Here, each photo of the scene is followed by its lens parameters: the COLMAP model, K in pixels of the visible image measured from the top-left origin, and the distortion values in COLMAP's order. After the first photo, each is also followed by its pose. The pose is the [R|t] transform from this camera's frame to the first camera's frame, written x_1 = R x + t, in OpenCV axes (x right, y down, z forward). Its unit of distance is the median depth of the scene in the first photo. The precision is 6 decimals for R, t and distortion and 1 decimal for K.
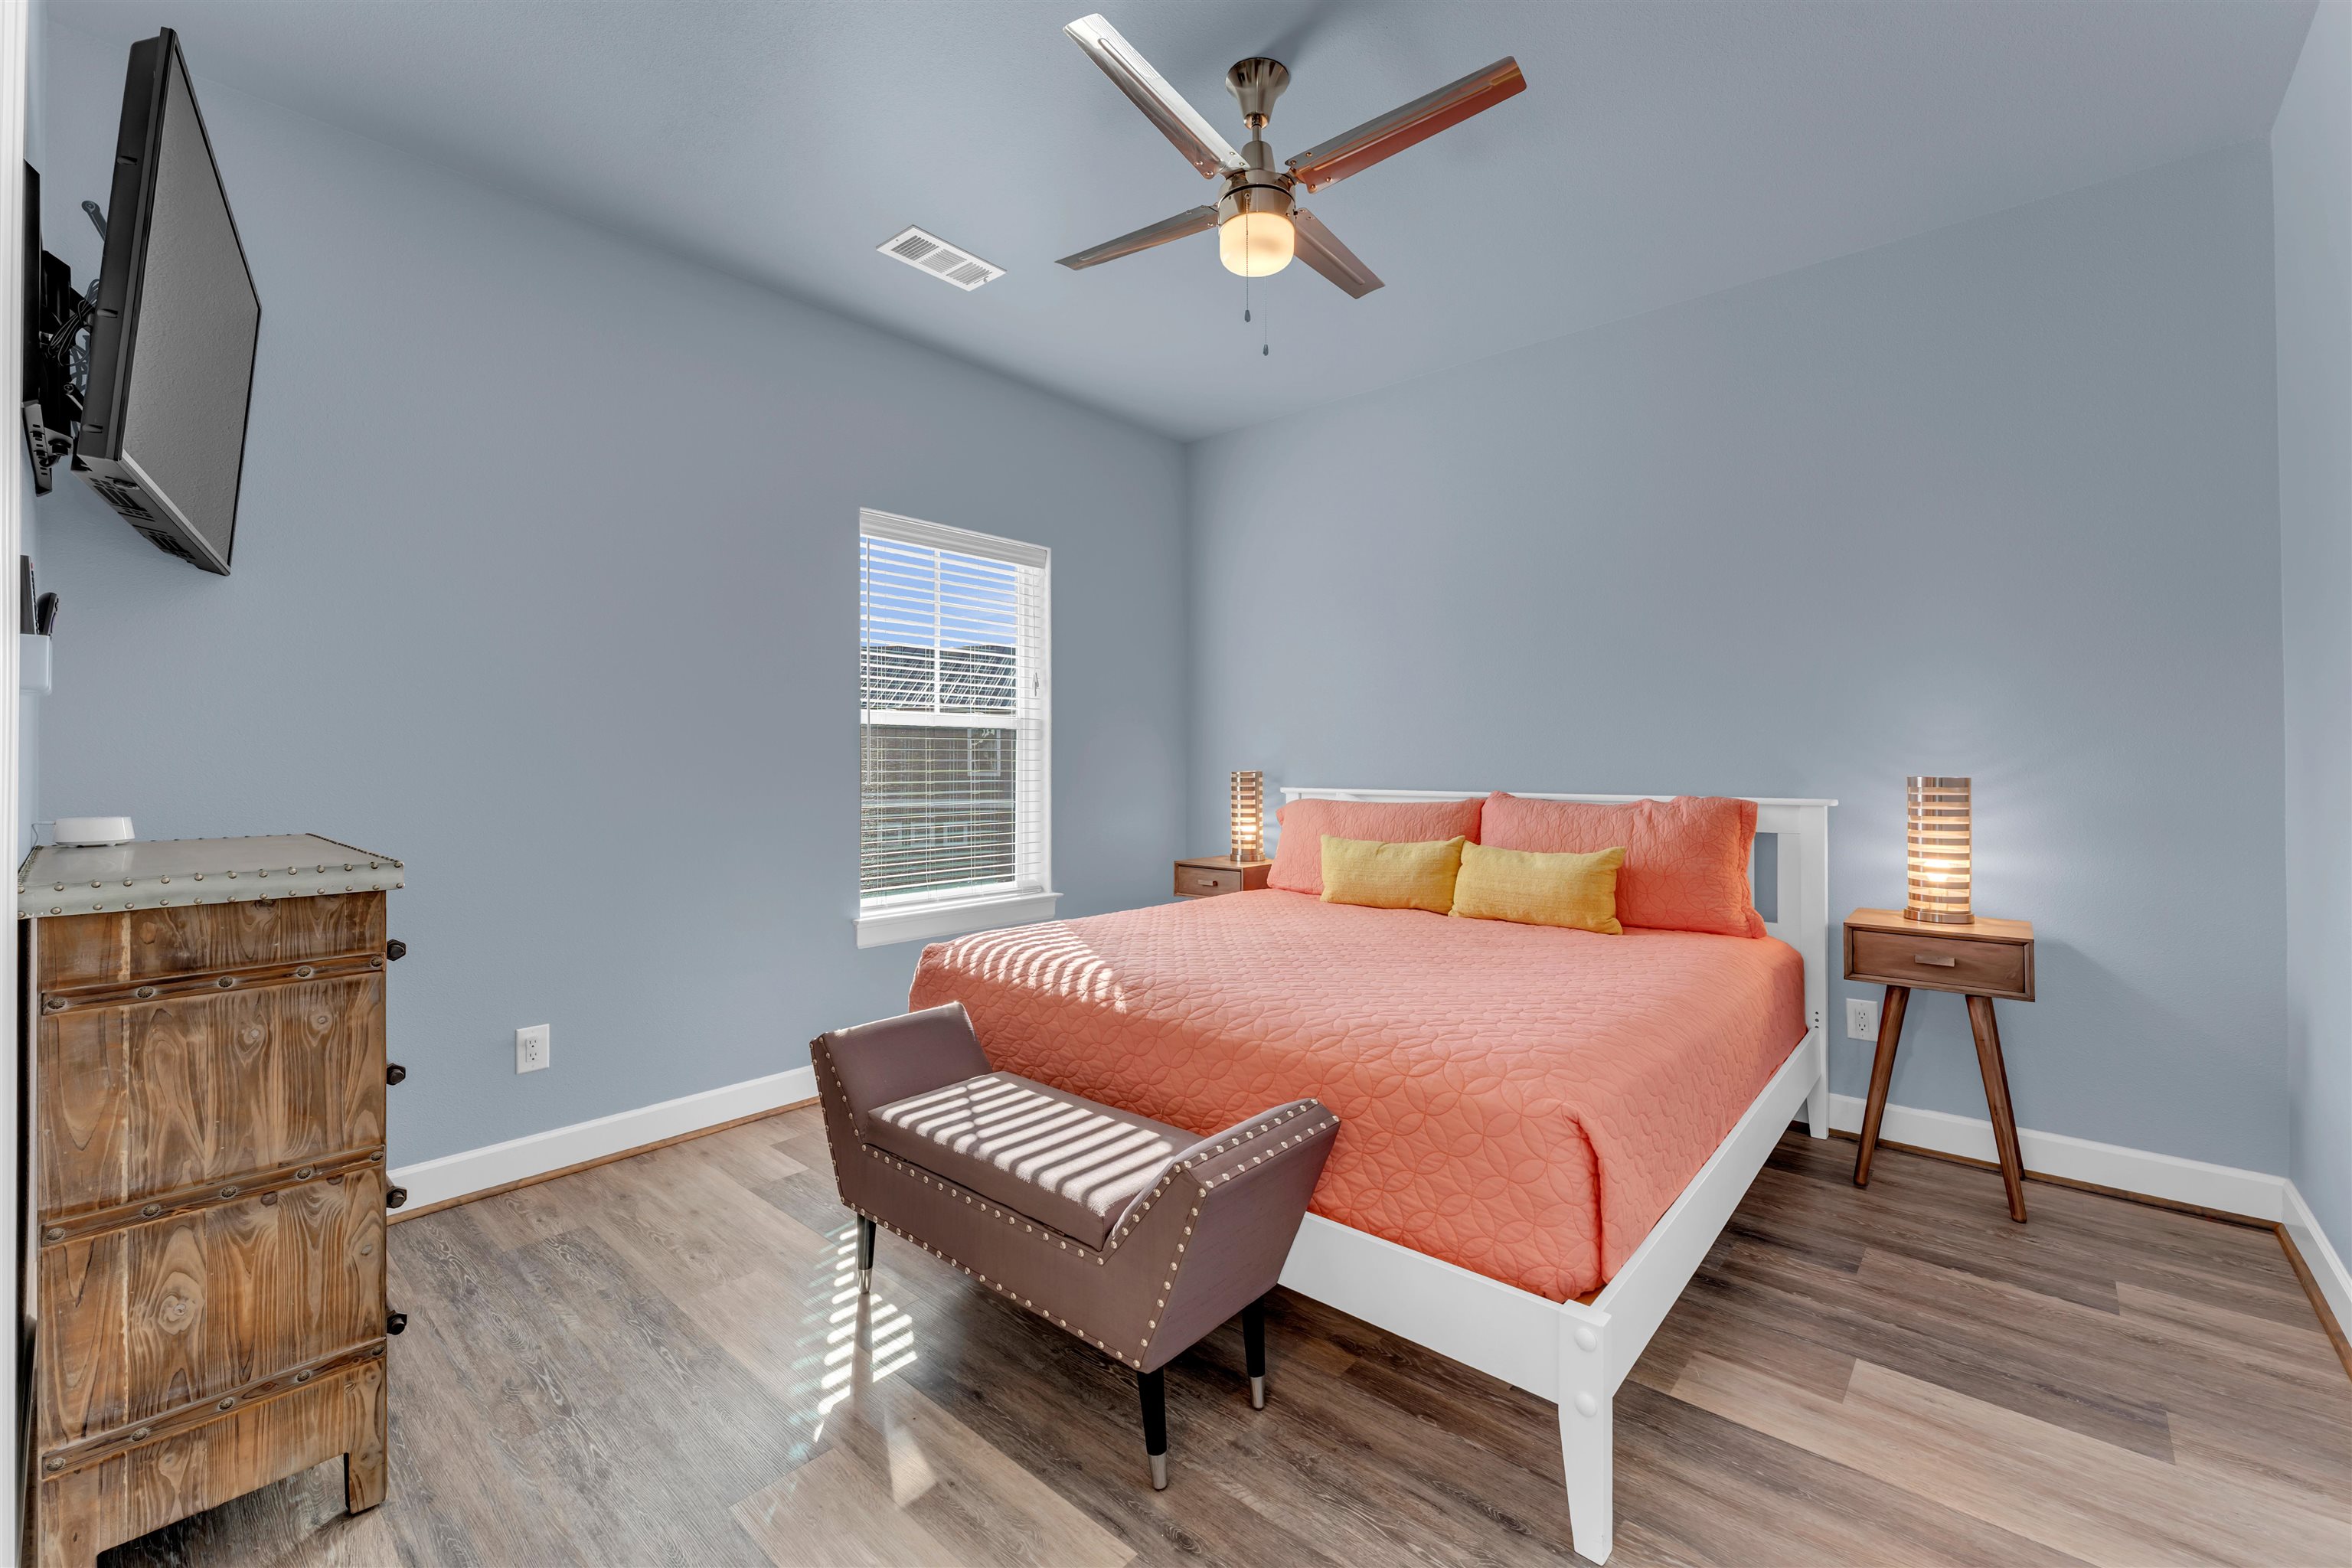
lens RADIAL K [[946.7, 0, 1185.3], [0, 946.7, 774.2], [0, 0, 1]] dist [-0.004061, -0.000375]
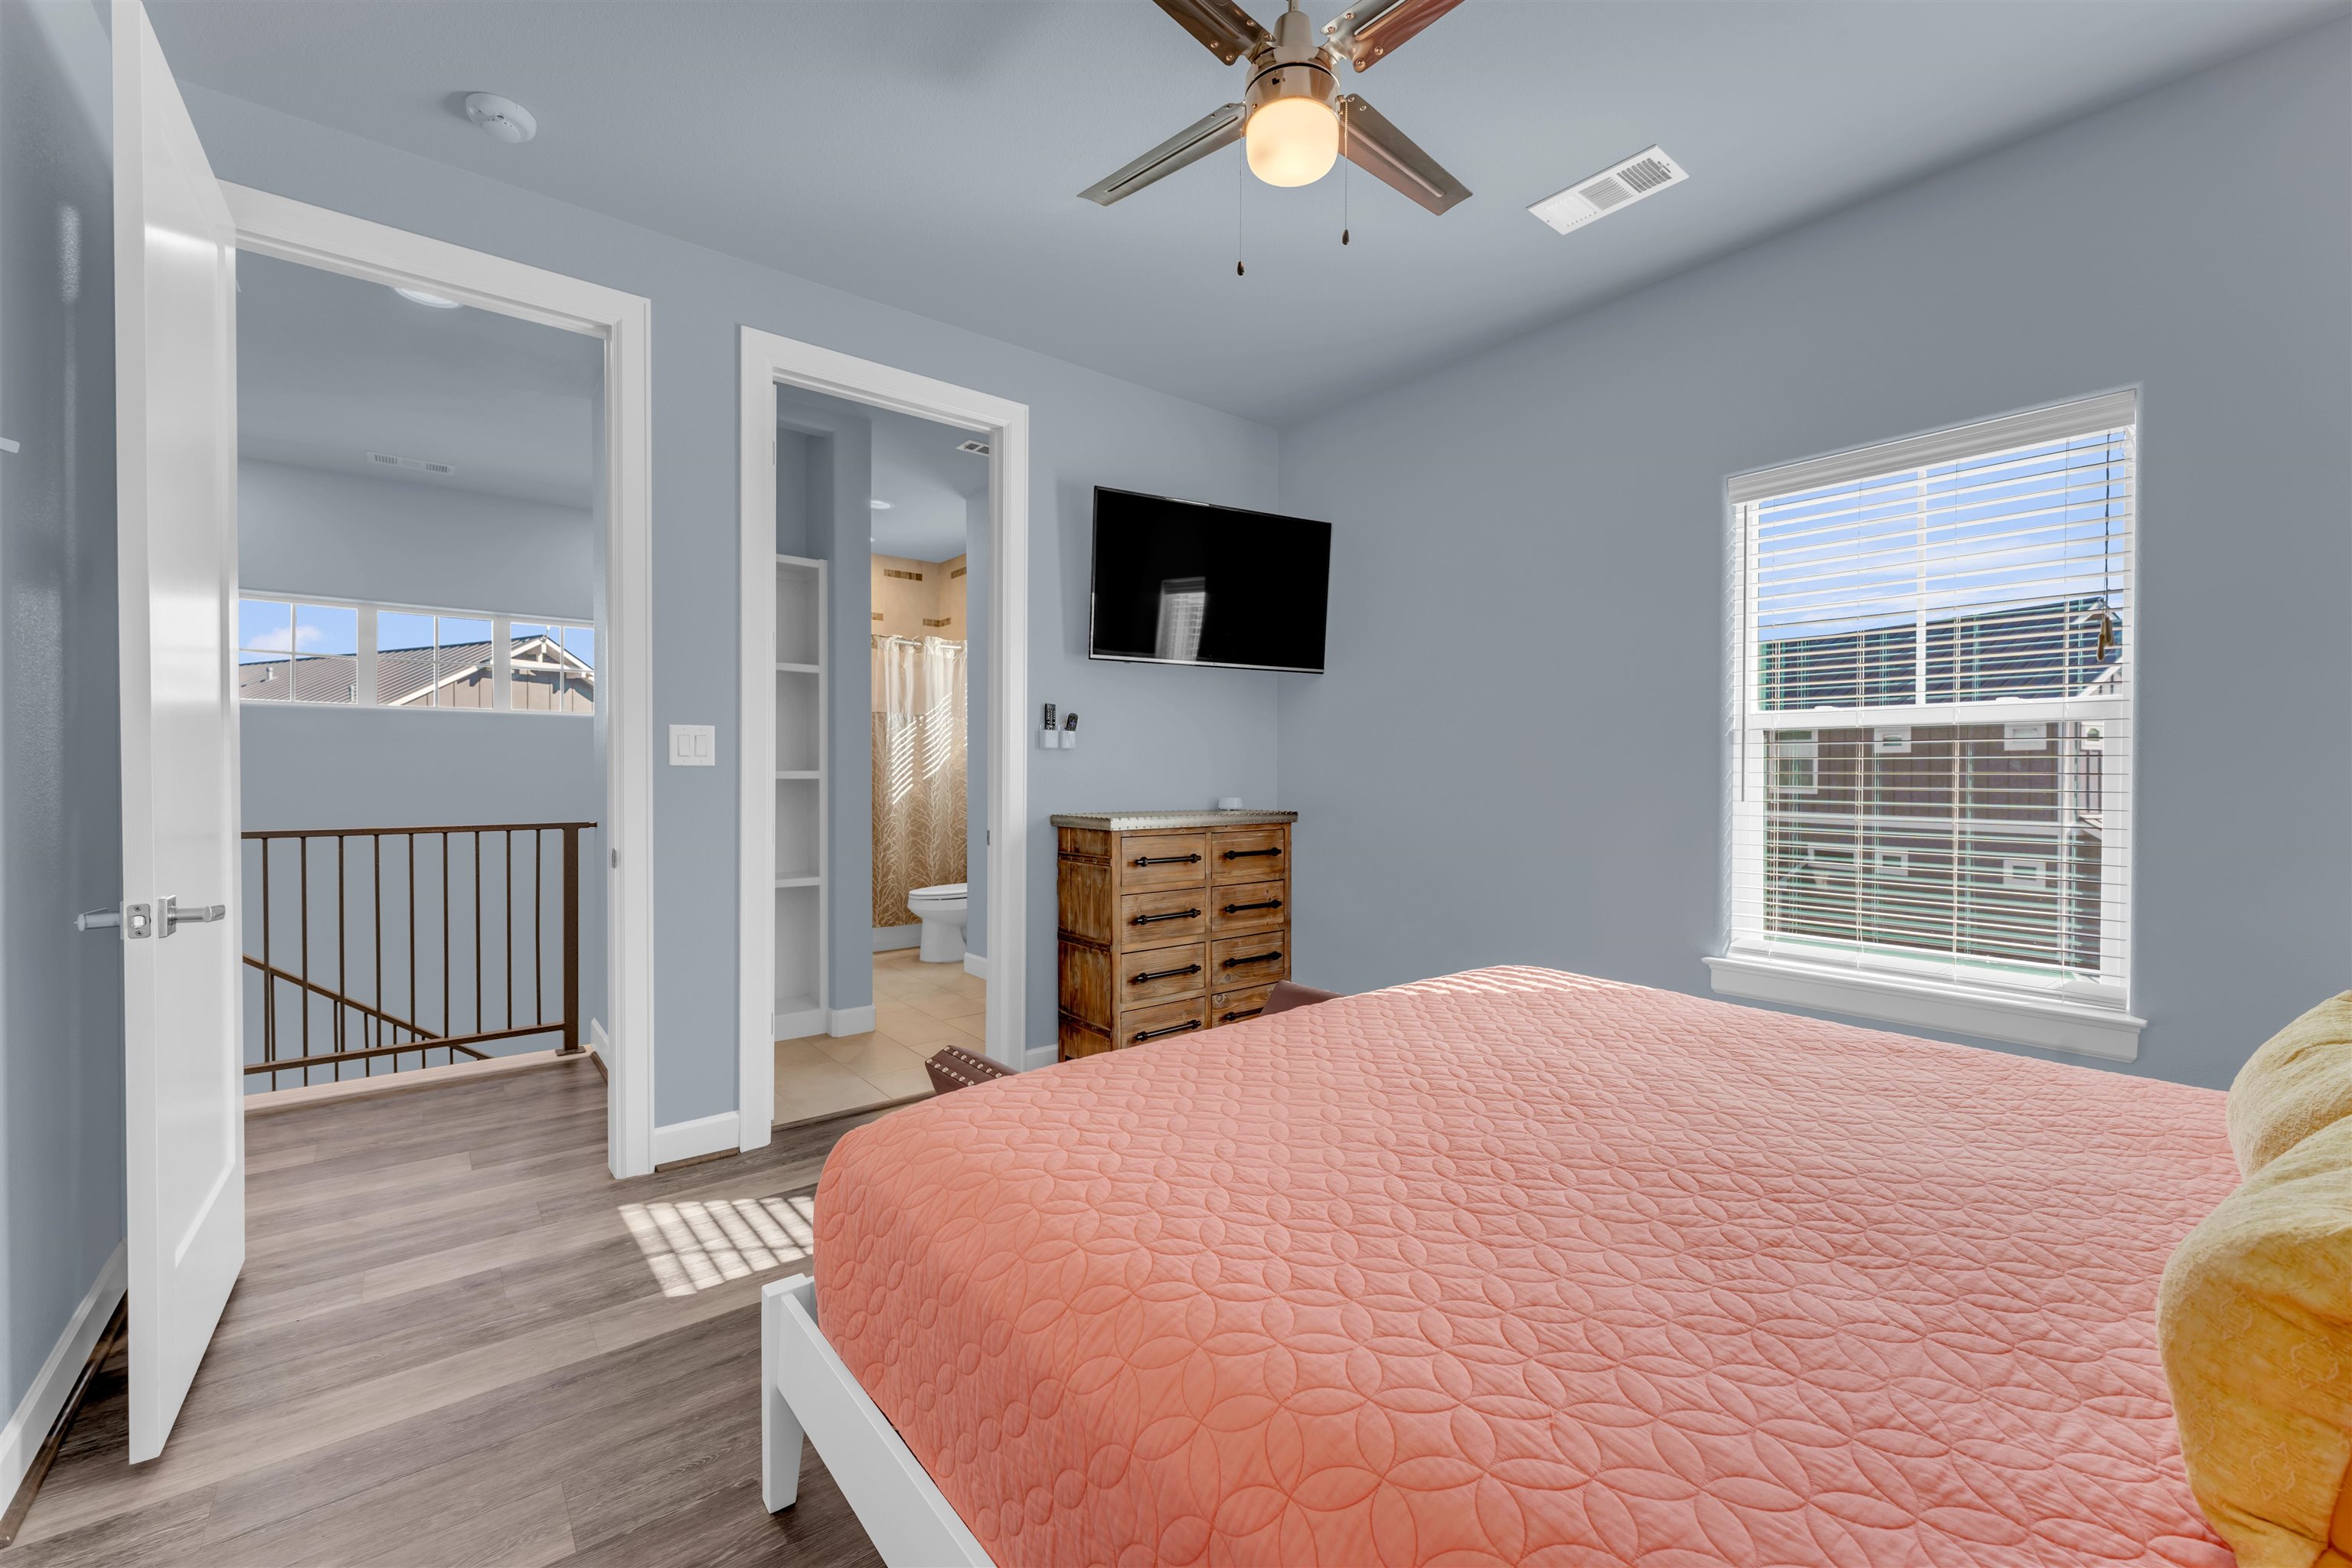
lens RADIAL K [[946.7, 0, 1183.6], [0, 946.7, 777.8], [0, 0, 1]] dist [-0.004061, -0.000375]
pose [[-0.158147, 0.004894, -0.987404, 1.429342], [-0.015445, 0.999853, 0.007429, -0.022980], [0.987295, 0.016425, -0.158048, 1.619898]]
